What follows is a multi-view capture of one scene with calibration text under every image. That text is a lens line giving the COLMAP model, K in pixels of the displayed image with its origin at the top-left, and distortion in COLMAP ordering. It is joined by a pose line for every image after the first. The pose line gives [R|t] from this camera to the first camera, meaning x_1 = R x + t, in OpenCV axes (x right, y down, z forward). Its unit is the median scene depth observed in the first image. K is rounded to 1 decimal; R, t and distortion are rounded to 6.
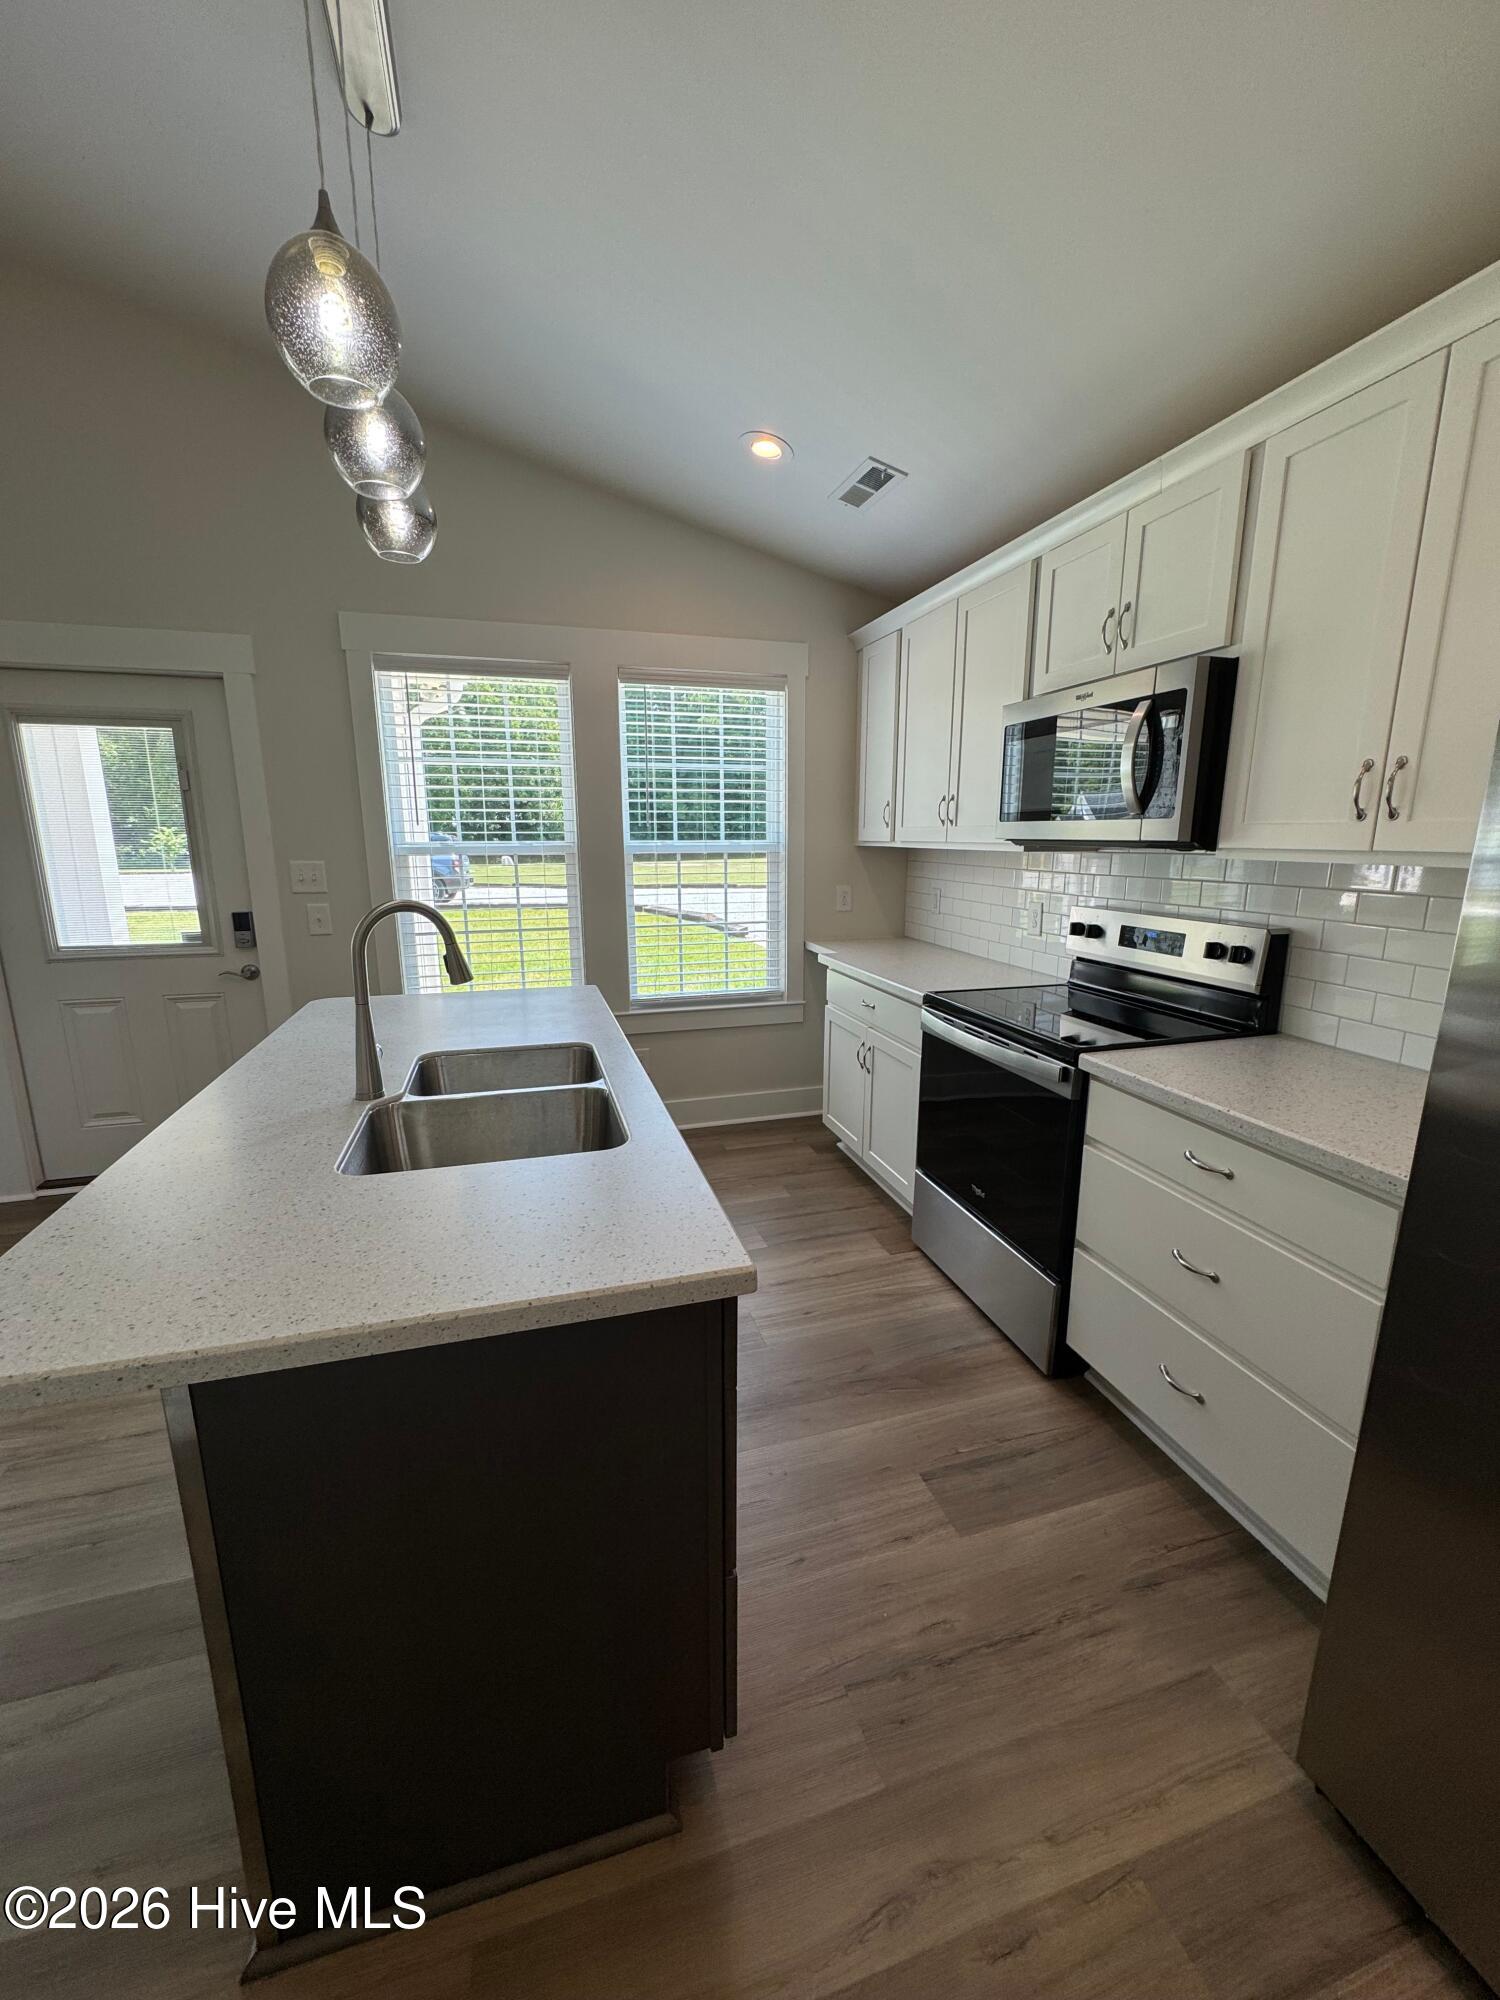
lens RADIAL K [[797.7, 0, 748.2], [0, 797.7, 999.6], [0, 0, 1]] dist [-0.005575, 0.000642]
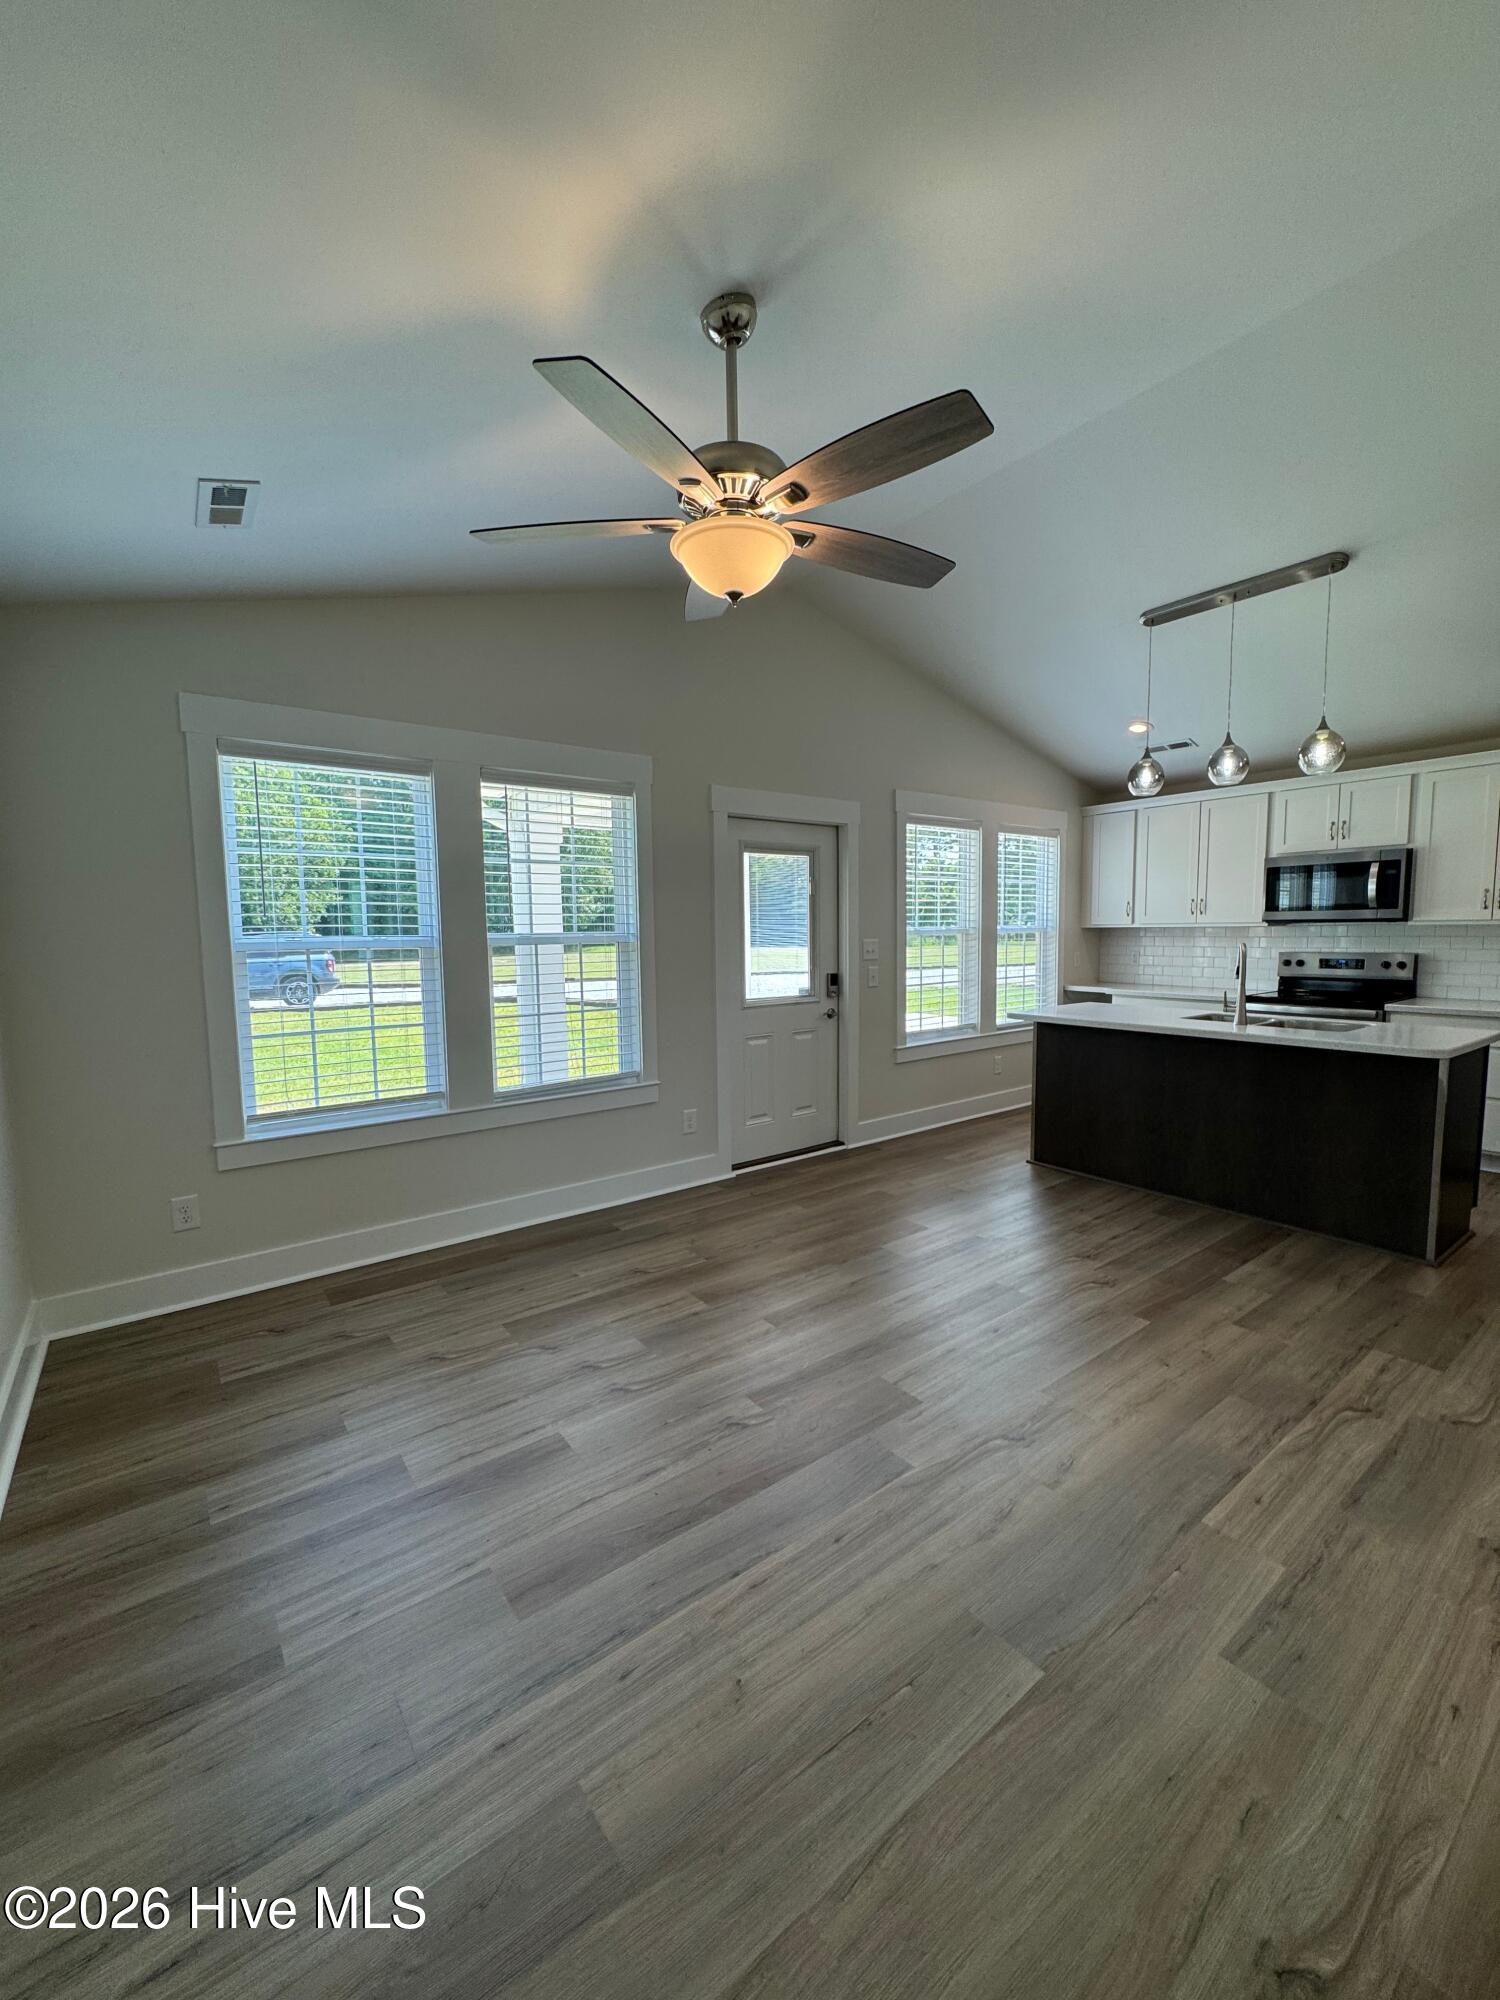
lens RADIAL K [[797.7, 0, 750.8], [0, 797.7, 1004.8], [0, 0, 1]] dist [-0.005575, 0.000642]
pose [[0.938577, -0.046945, 0.341862, -1.705937], [0.082954, 0.992346, -0.091480, 0.099128], [-0.334951, 0.114220, 0.935287, -0.476810]]
